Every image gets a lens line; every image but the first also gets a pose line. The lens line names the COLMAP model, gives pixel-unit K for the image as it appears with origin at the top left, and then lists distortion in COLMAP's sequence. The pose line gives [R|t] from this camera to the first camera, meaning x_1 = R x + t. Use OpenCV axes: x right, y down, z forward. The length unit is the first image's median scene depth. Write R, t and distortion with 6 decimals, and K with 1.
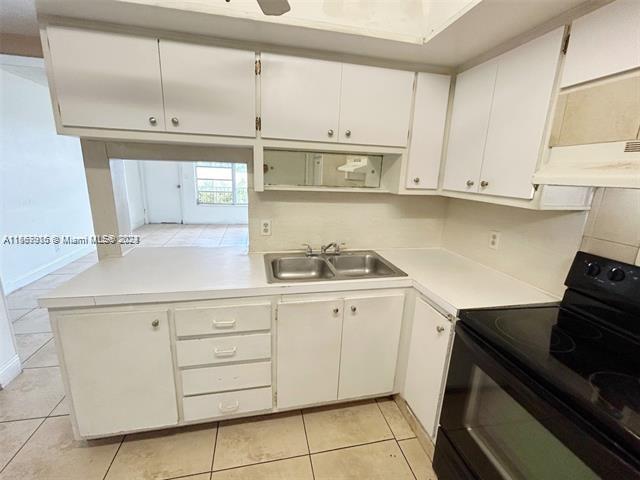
lens RADIAL K [[283.1, 0, 320.0], [0, 283.1, 240.0], [0, 0, 1]] dist [0.001420, 0.000648]
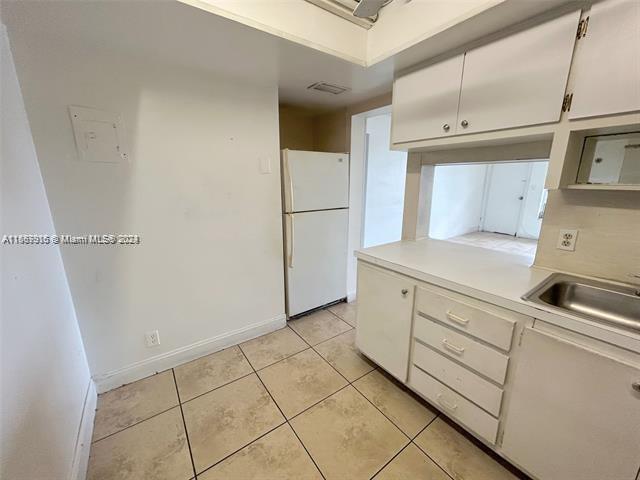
lens RADIAL K [[258.9, 0, 320.0], [0, 258.9, 240.0], [0, 0, 1]] dist [-0.000393, 0.000336]
pose [[0.400900, 0.172276, -0.899778, 0.227801], [-0.203846, 0.974312, 0.095722, 0.034918], [0.893155, 0.145041, 0.425719, 0.135422]]
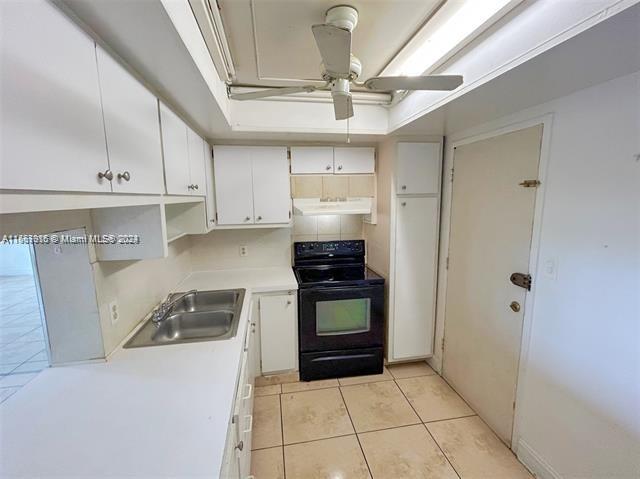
lens RADIAL K [[283.1, 0, 320.0], [0, 283.1, 239.5], [0, 0, 1]] dist [0.001420, 0.000648]
pose [[0.032526, -0.188391, 0.981555, -1.096375], [0.251264, 0.952076, 0.174406, -0.276839], [-0.967372, 0.240957, 0.078303, 0.545434]]
